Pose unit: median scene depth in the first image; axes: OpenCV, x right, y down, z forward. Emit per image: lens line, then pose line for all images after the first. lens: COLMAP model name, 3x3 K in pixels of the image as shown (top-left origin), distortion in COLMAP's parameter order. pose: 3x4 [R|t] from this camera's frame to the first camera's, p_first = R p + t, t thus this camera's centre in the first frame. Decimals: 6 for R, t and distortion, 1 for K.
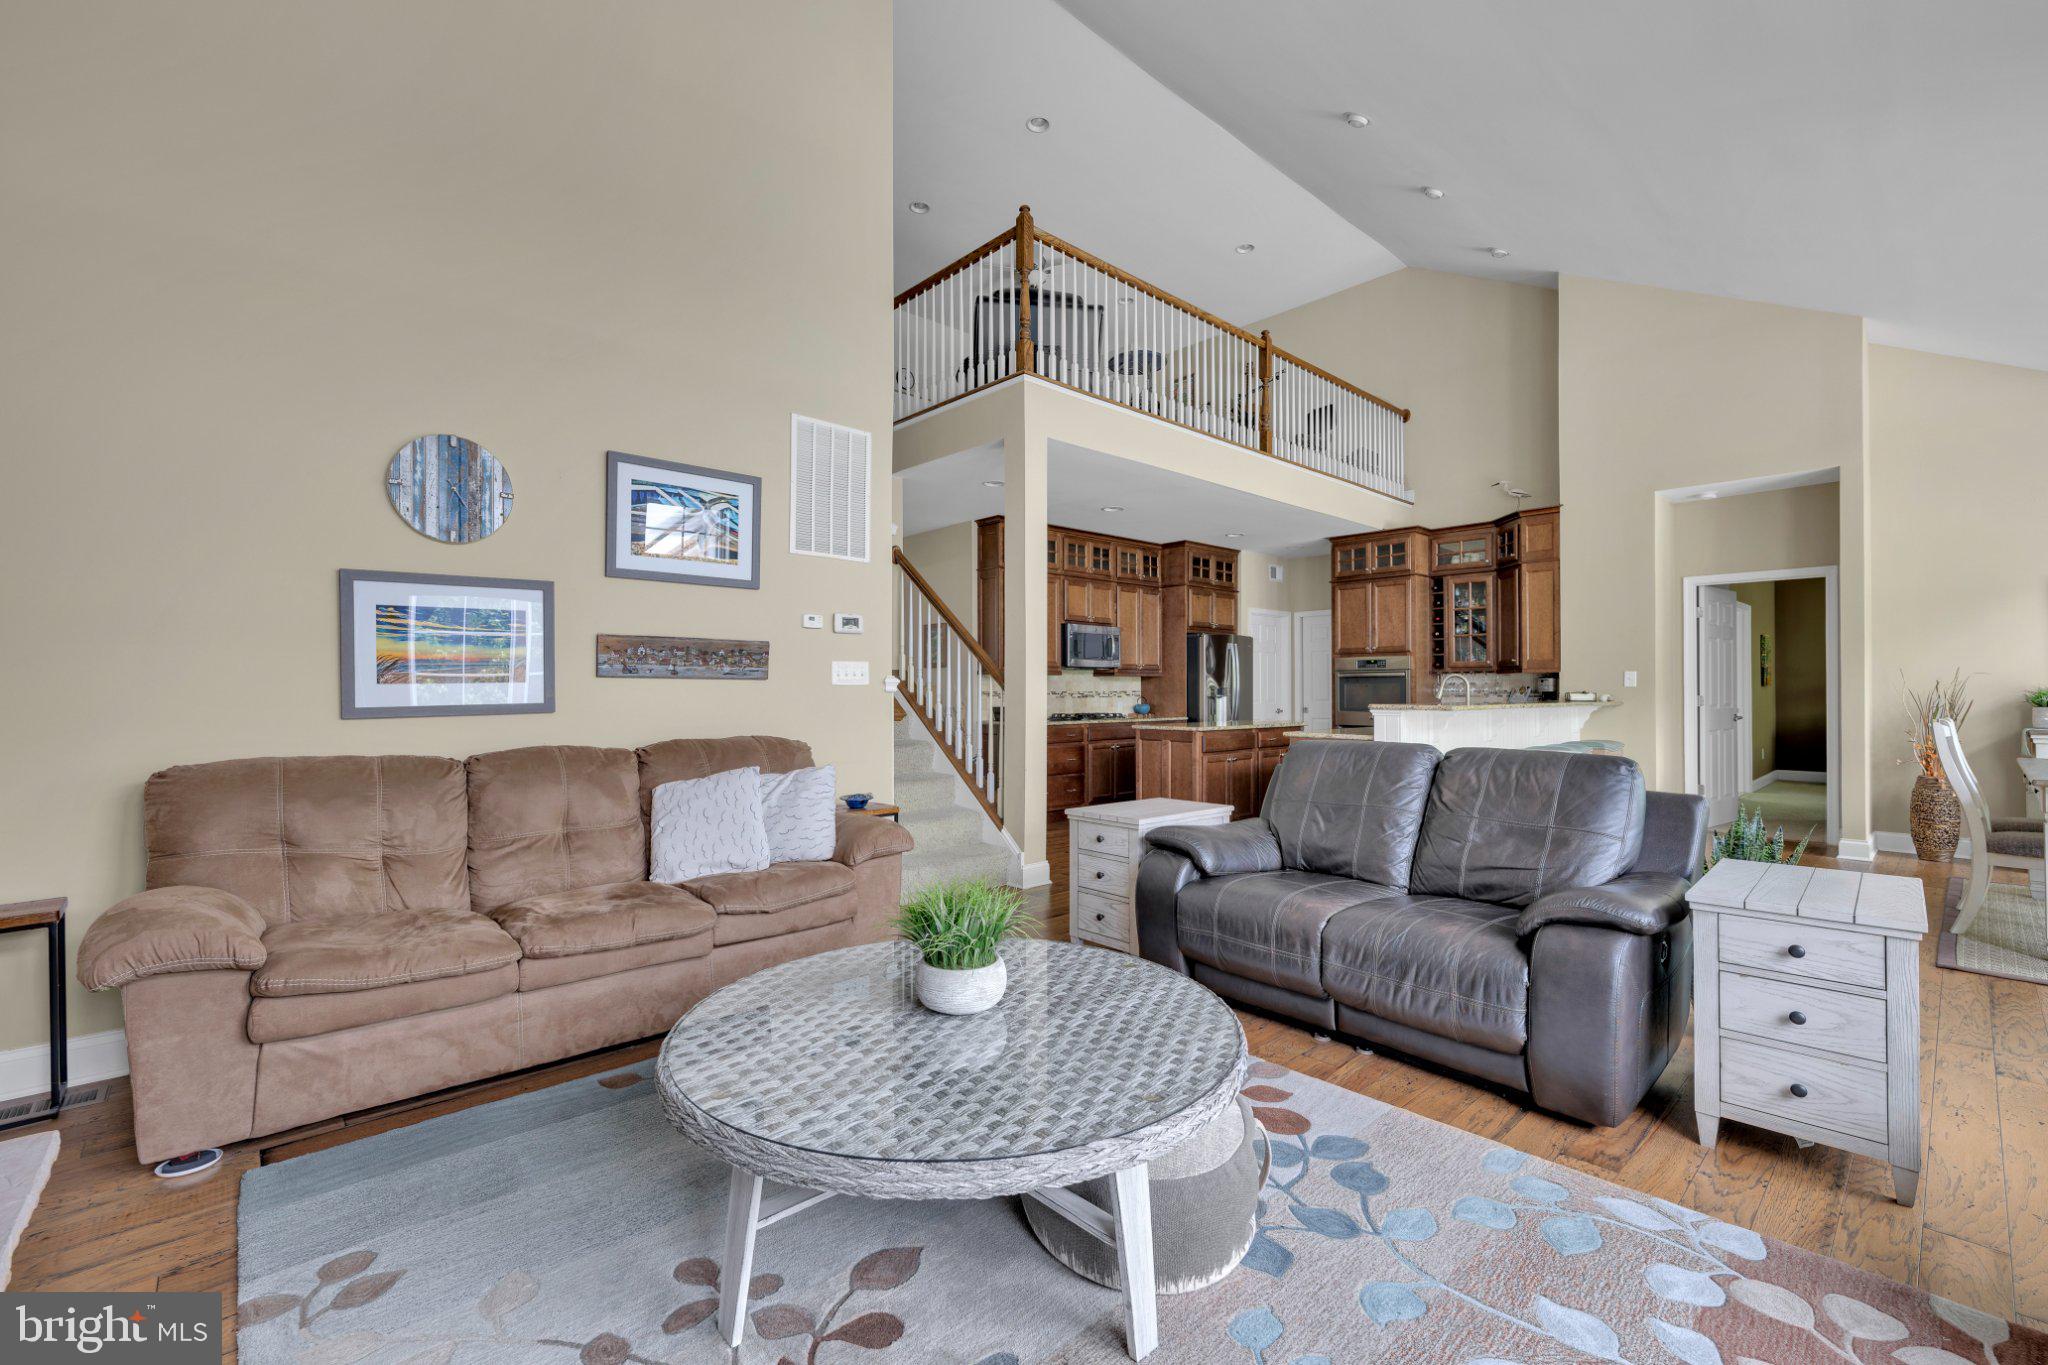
lens RADIAL K [[866.0, 0, 1024.0], [0, 866.0, 682.5], [0, 0, 1]] dist [0.000281, -0.000138]
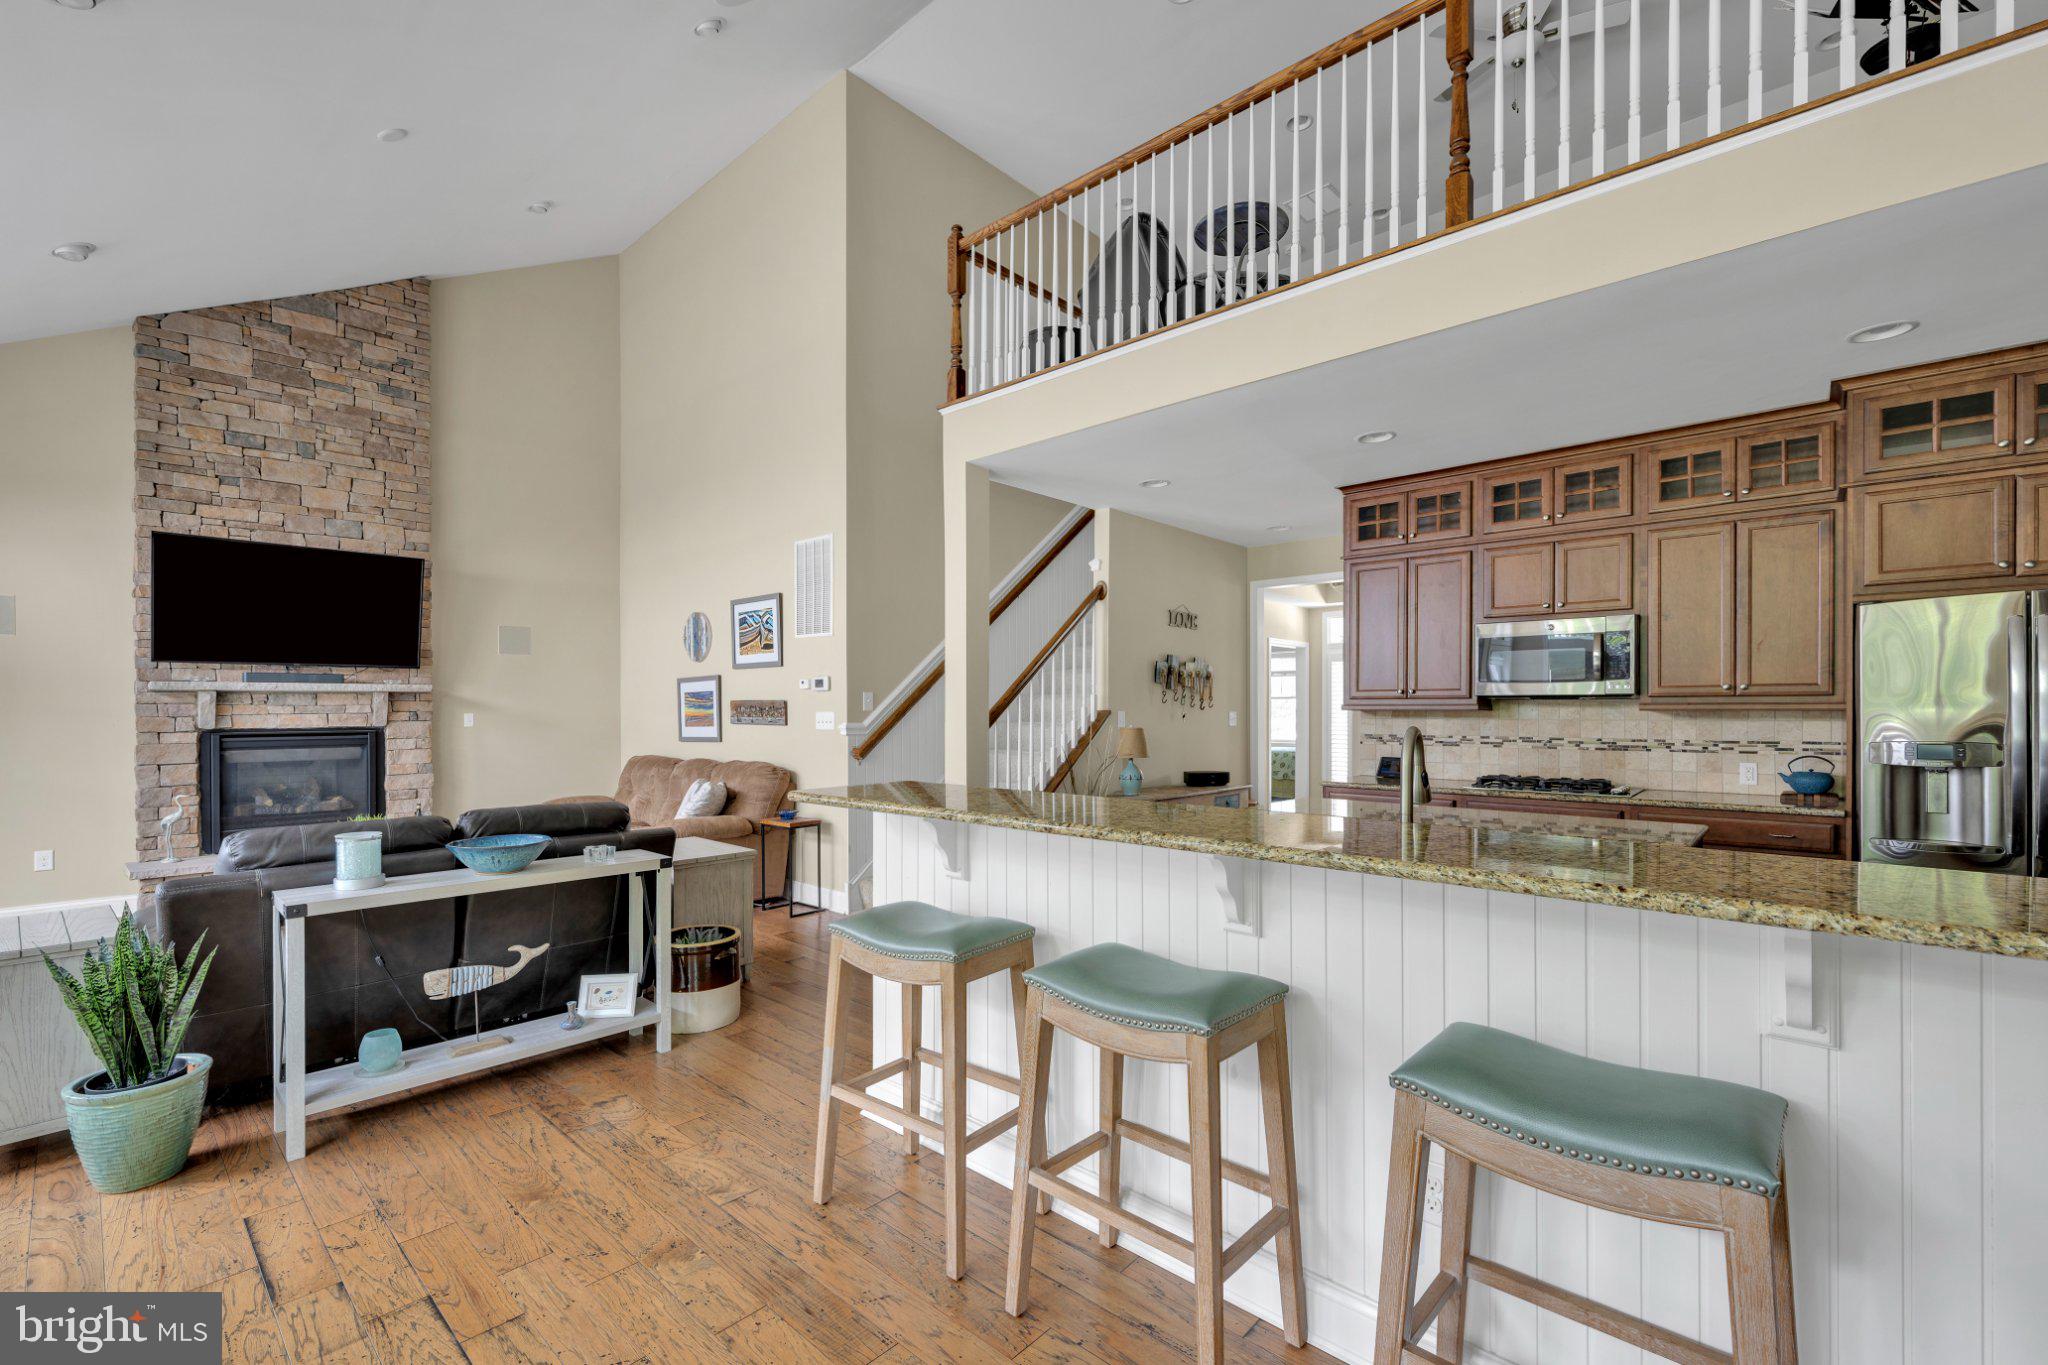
lens RADIAL K [[873.8, 0, 1018.3], [0, 873.8, 708.2], [0, 0, 1]] dist [-0.001807, -0.000422]
pose [[0.086898, 0.000618, -0.996217, 0.611535], [0.012253, 0.999924, 0.001689, -0.015073], [0.996142, -0.012353, 0.086884, 0.620937]]
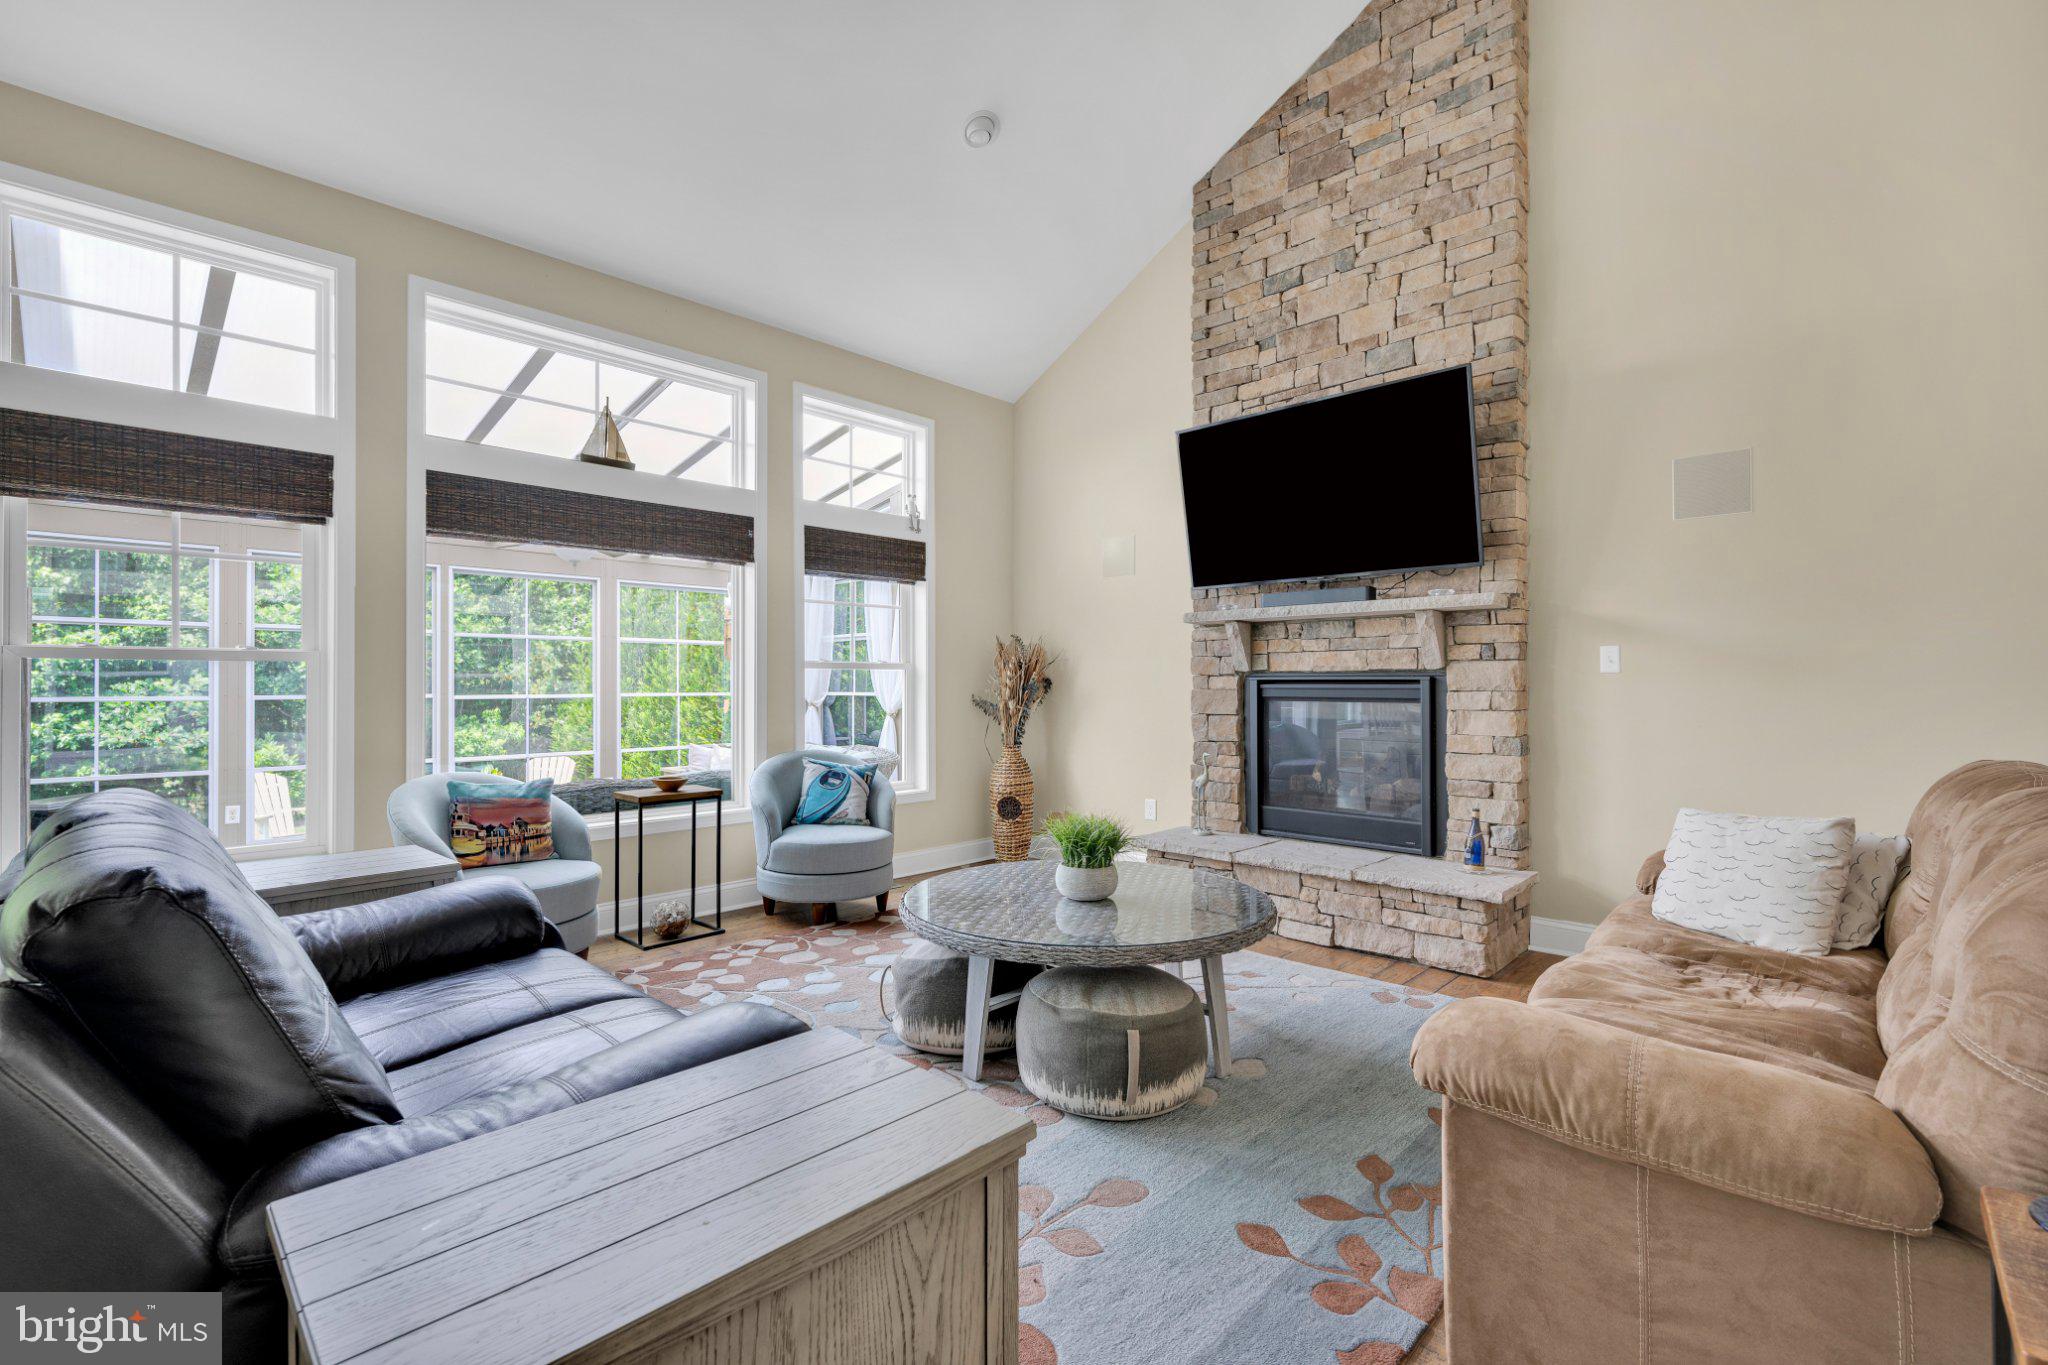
lens RADIAL K [[897.4, 0, 1017.8], [0, 897.4, 682.6], [0, 0, 1]] dist [-0.007492, -0.000102]
pose [[-0.998022, 0.001571, -0.062848, 0.033303], [0.002127, 0.999959, -0.008785, 0.006366], [0.062832, -0.008902, -0.997984, 0.583123]]
